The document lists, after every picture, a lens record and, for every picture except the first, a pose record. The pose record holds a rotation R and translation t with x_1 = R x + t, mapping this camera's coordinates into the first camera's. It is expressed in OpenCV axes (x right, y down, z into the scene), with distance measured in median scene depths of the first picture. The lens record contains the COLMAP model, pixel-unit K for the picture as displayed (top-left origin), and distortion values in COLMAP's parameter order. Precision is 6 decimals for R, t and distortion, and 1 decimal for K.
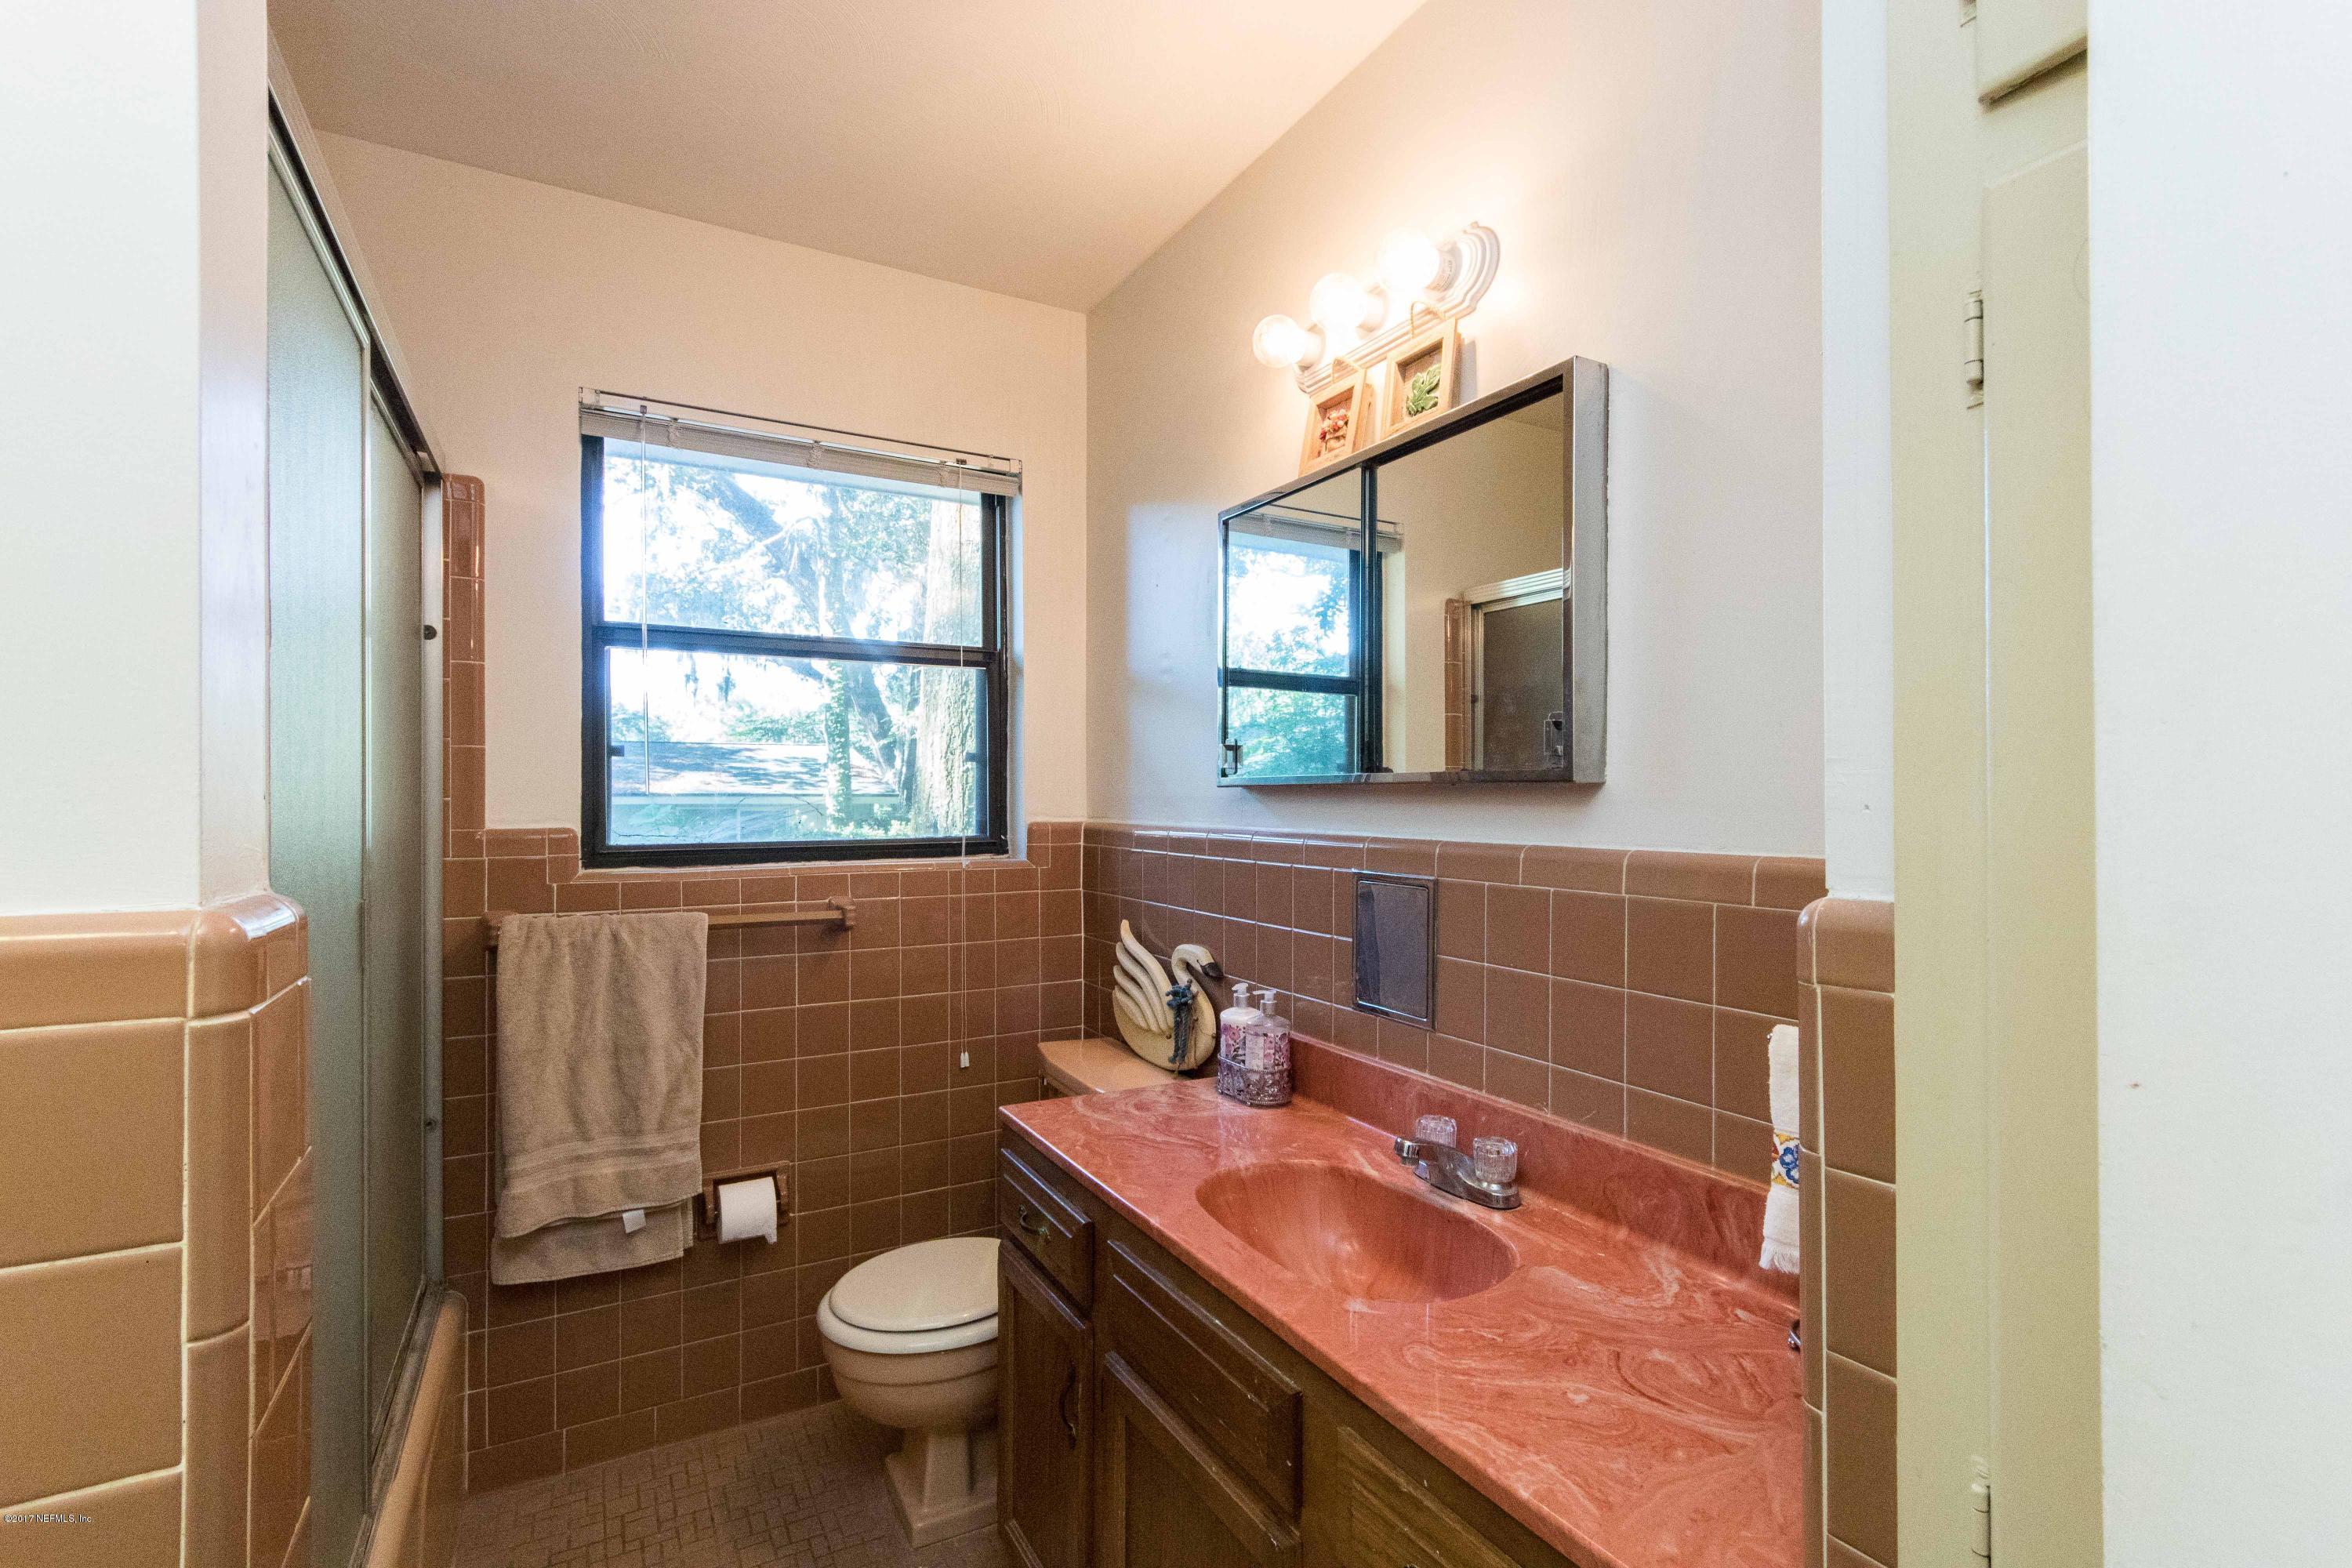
lens RADIAL K [[985.7, 0, 1163.8], [0, 985.7, 796.3], [0, 0, 1]] dist [0.003010, 0.000224]
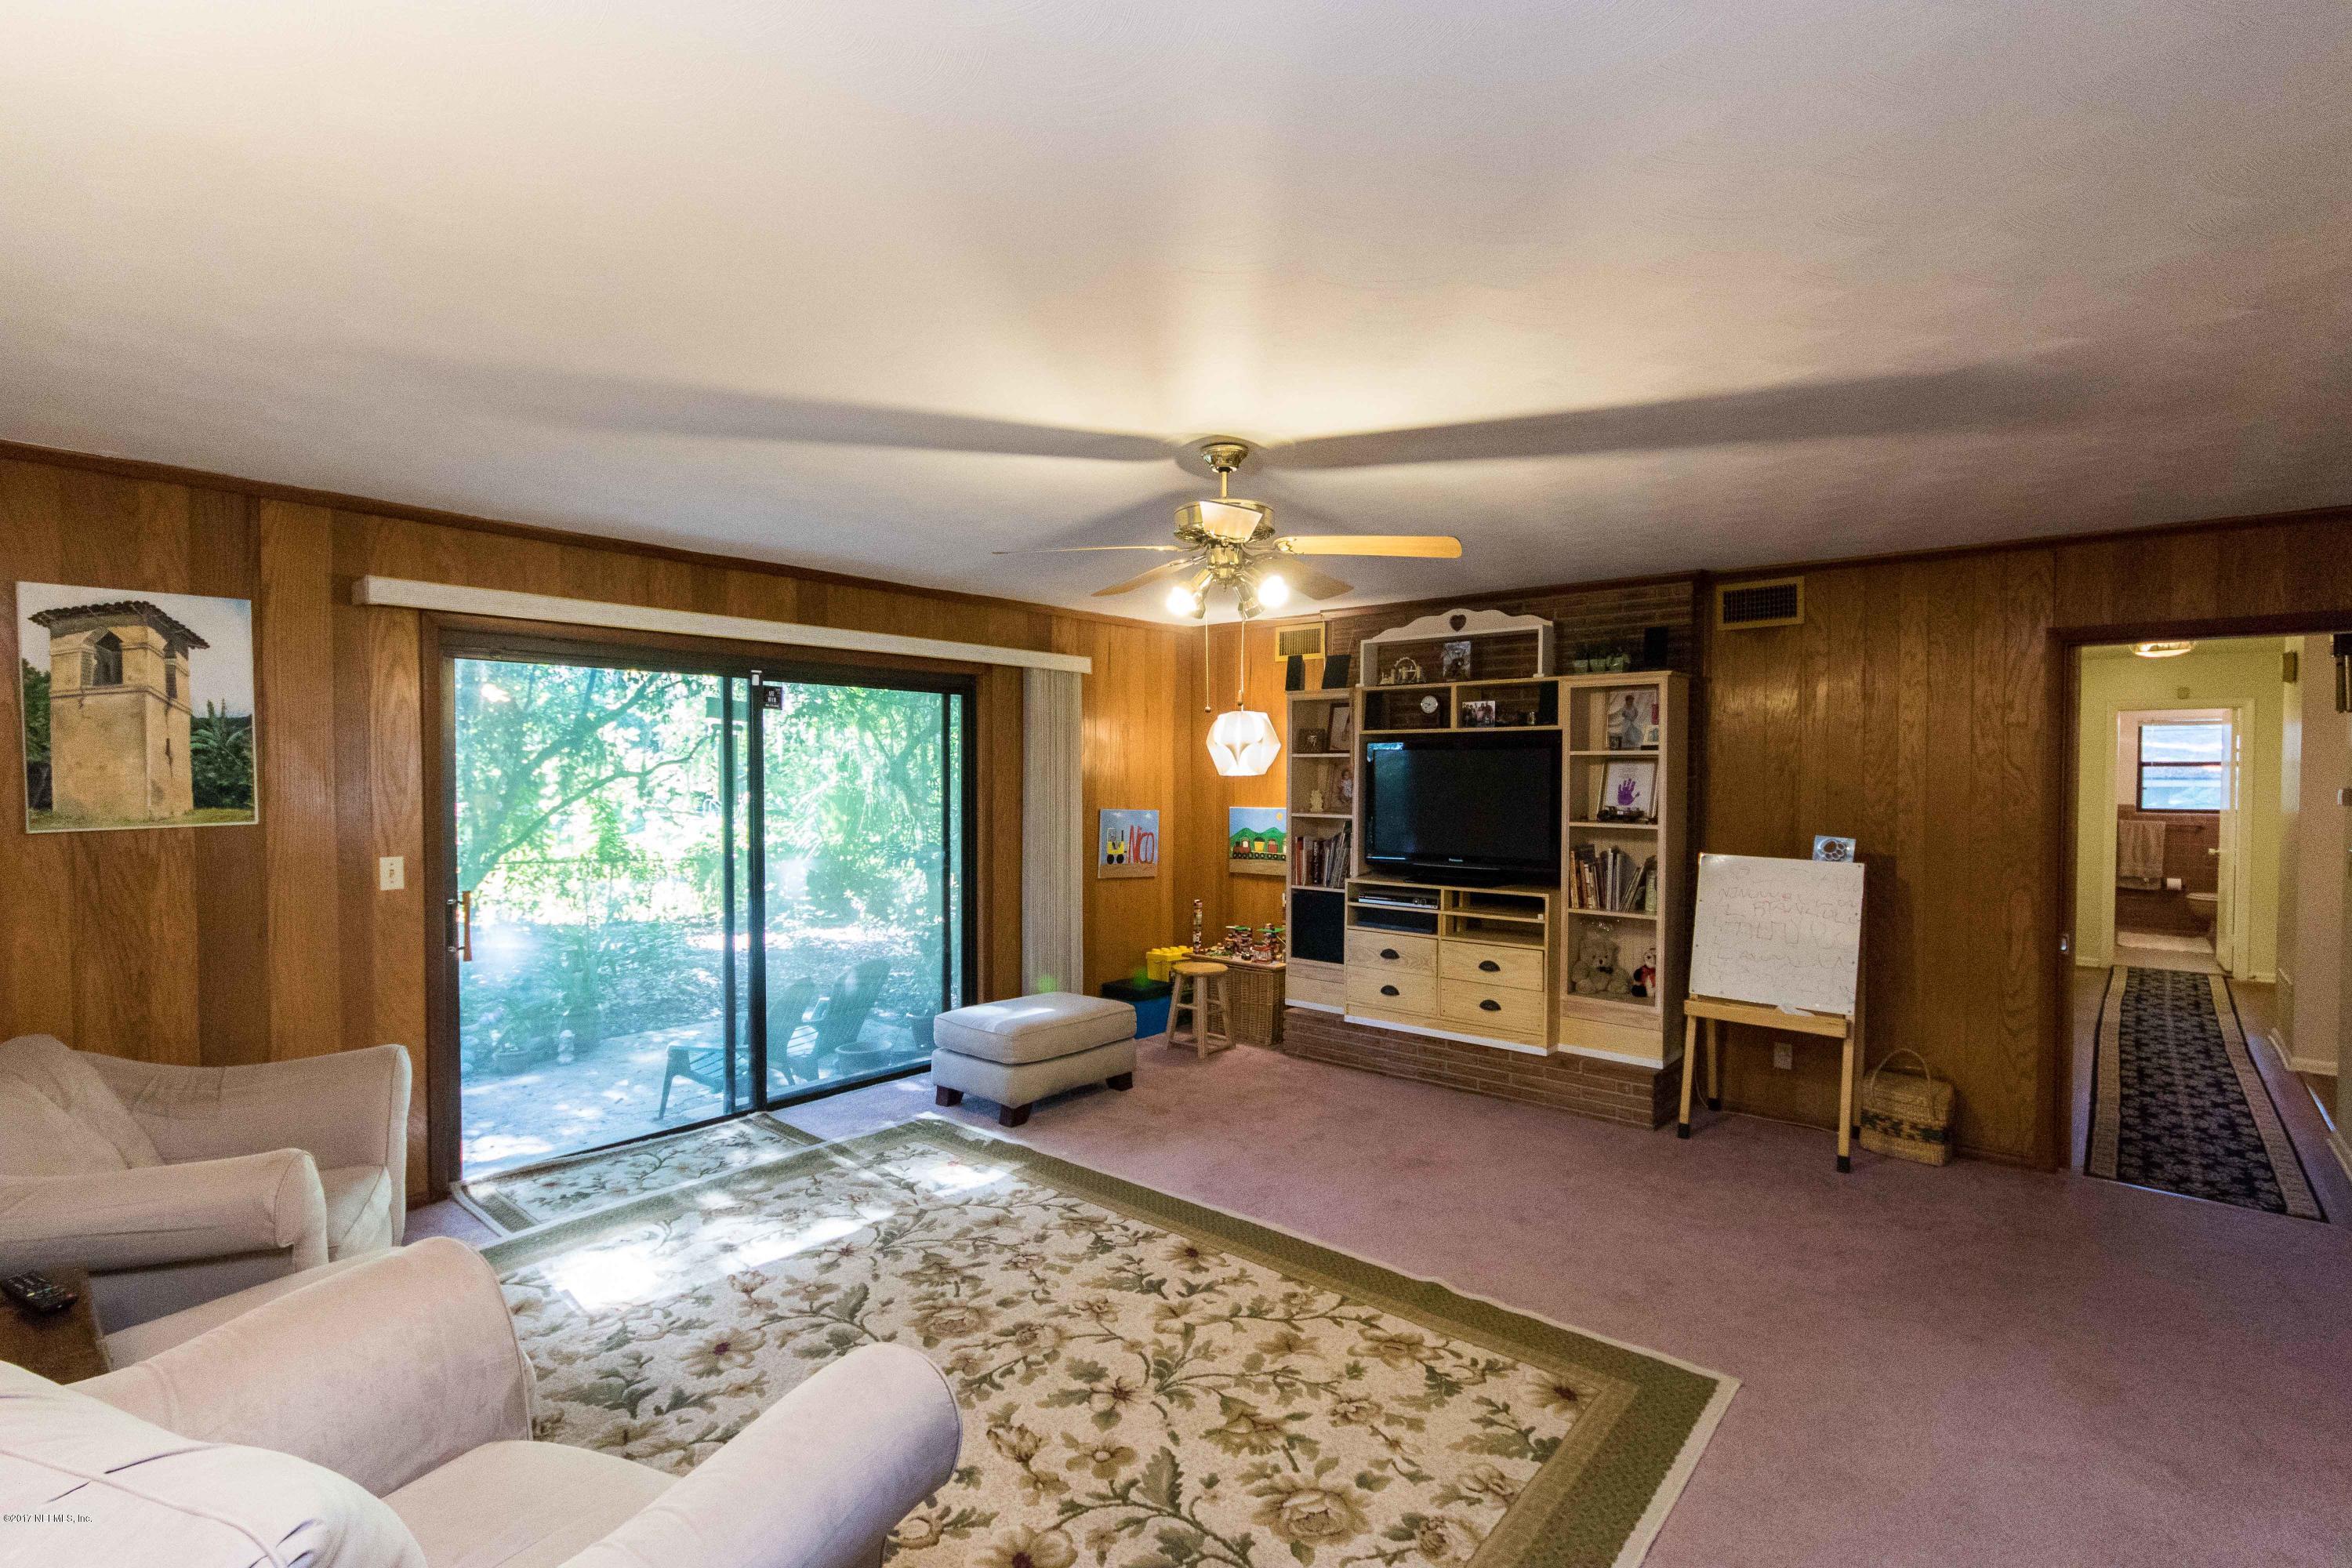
lens RADIAL K [[1099.0, 0, 1167.6], [0, 1099.0, 793.9], [0, 0, 1]] dist [-0.003233, -0.000009]
pose [[0.348214, 0.026859, -0.937030, 2.932029], [-0.001645, 0.999605, 0.028042, -0.169689], [0.937414, -0.008224, 0.348121, -5.588508]]
